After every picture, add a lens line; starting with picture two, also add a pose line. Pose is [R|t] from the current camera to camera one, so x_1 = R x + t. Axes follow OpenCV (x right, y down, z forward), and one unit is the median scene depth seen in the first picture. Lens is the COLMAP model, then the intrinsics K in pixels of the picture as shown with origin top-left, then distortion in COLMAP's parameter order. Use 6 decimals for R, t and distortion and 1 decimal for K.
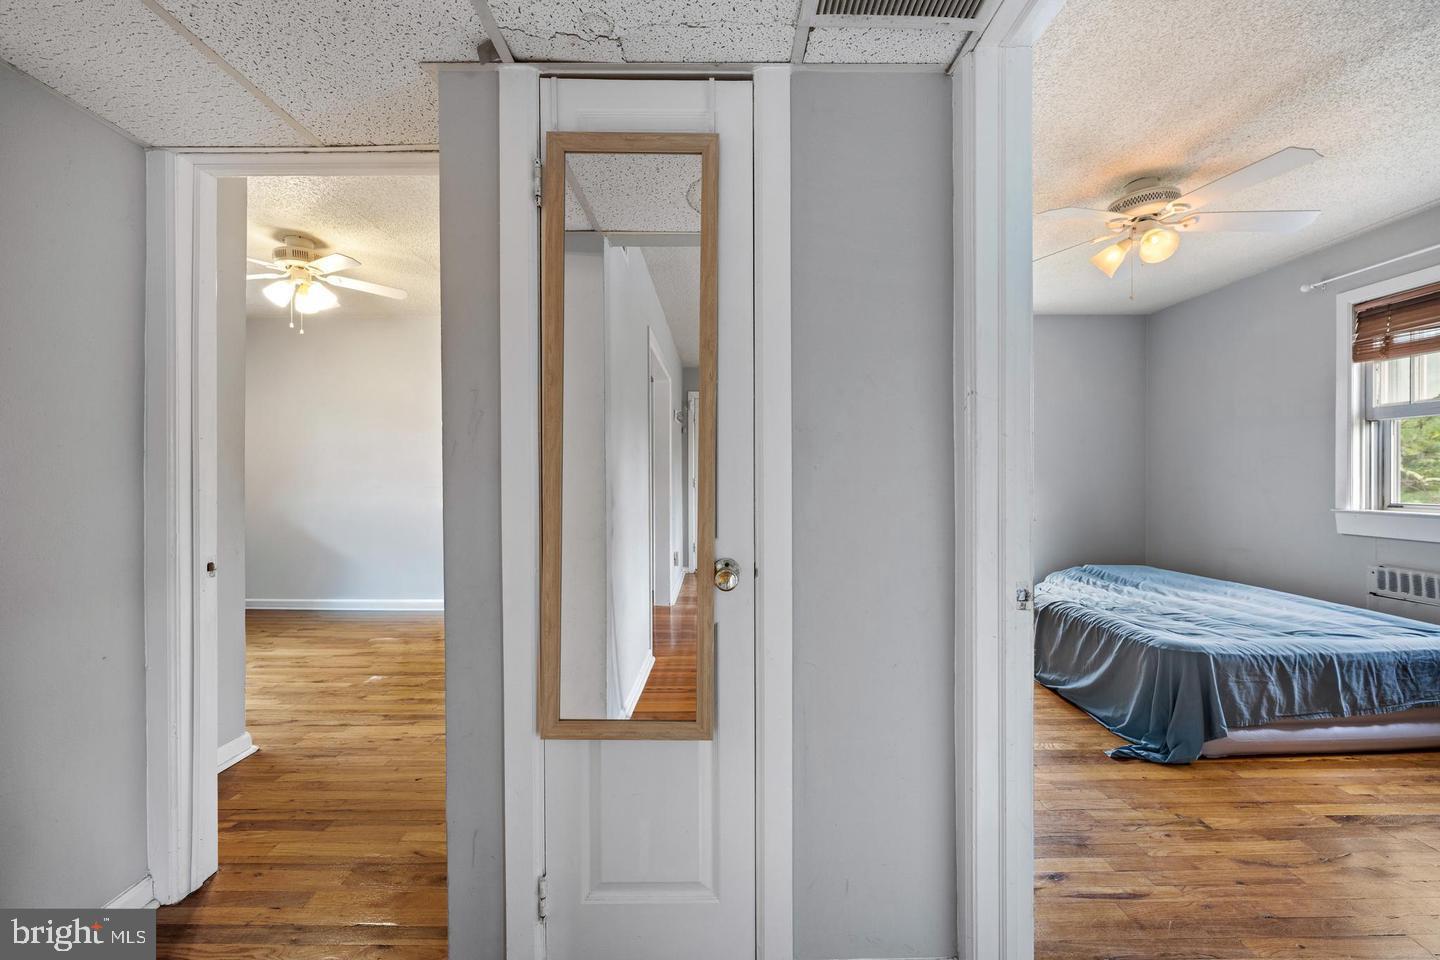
lens RADIAL K [[575.8, 0, 720.0], [0, 575.8, 480.0], [0, 0, 1]] dist [-0.002433, -0.000588]
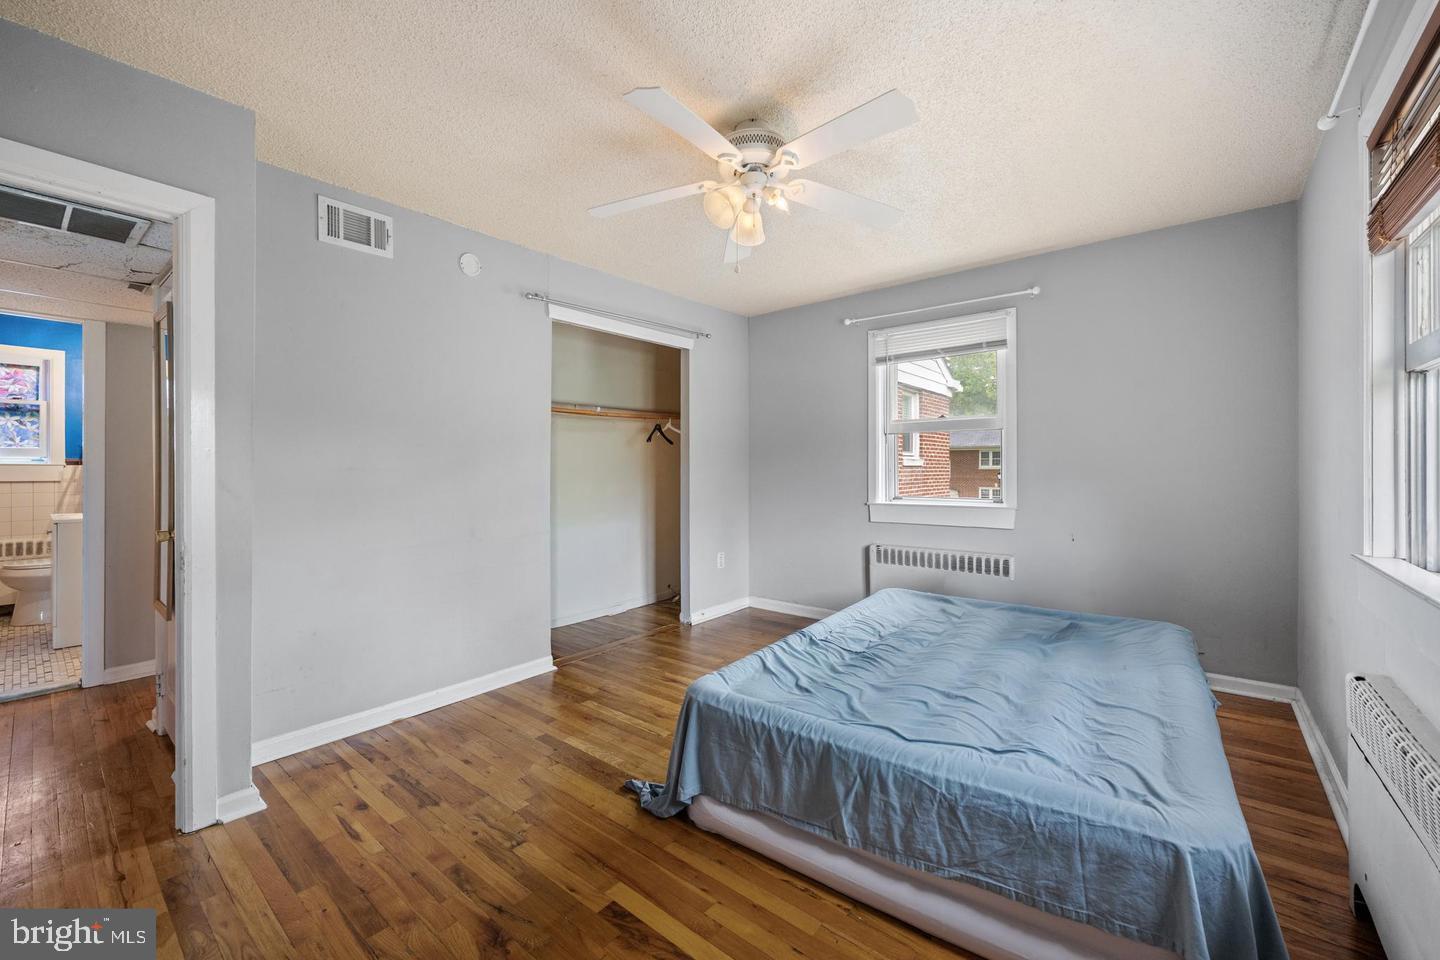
lens RADIAL K [[575.8, 0, 720.0], [0, 575.8, 480.0], [0, 0, 1]] dist [-0.002433, -0.000588]
pose [[0.766790, 0.007135, -0.641859, 1.403410], [-0.005165, 0.999974, 0.004945, -0.019845], [0.641877, -0.000477, 0.766807, 0.383322]]
